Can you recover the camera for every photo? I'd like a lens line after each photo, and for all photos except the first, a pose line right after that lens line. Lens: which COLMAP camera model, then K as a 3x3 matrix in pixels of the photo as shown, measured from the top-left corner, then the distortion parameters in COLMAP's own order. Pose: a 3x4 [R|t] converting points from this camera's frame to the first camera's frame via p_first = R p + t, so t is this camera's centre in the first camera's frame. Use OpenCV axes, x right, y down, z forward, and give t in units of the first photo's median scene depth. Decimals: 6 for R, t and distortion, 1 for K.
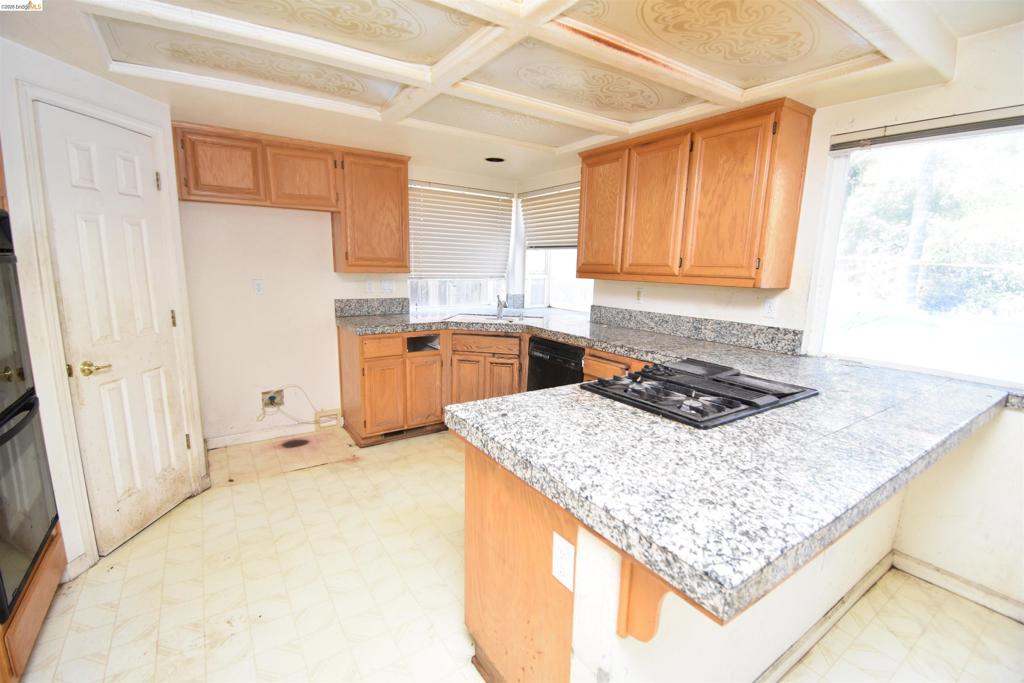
lens RADIAL K [[455.6, 0, 513.0], [0, 455.6, 347.1], [0, 0, 1]] dist [0.012668, -0.025272]
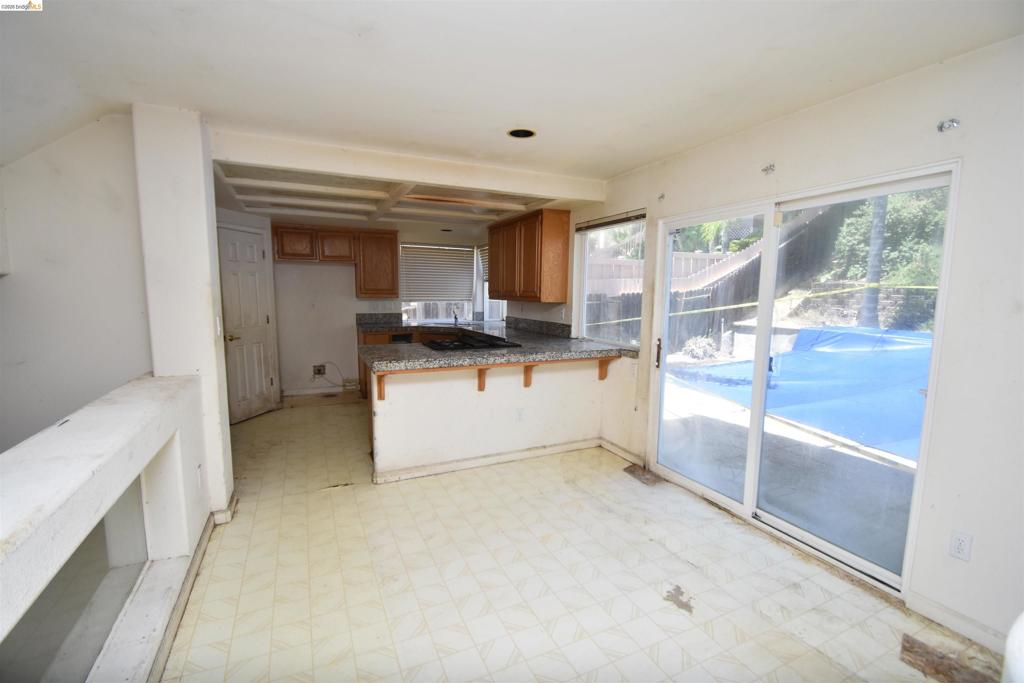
lens RADIAL K [[455.6, 0, 513.0], [0, 455.6, 347.1], [0, 0, 1]] dist [0.012668, -0.025272]
pose [[0.986876, 0.006847, -0.161336, 0.481546], [-0.016732, 0.998059, -0.059986, 0.117482], [0.160612, 0.061898, 0.985075, -0.598186]]
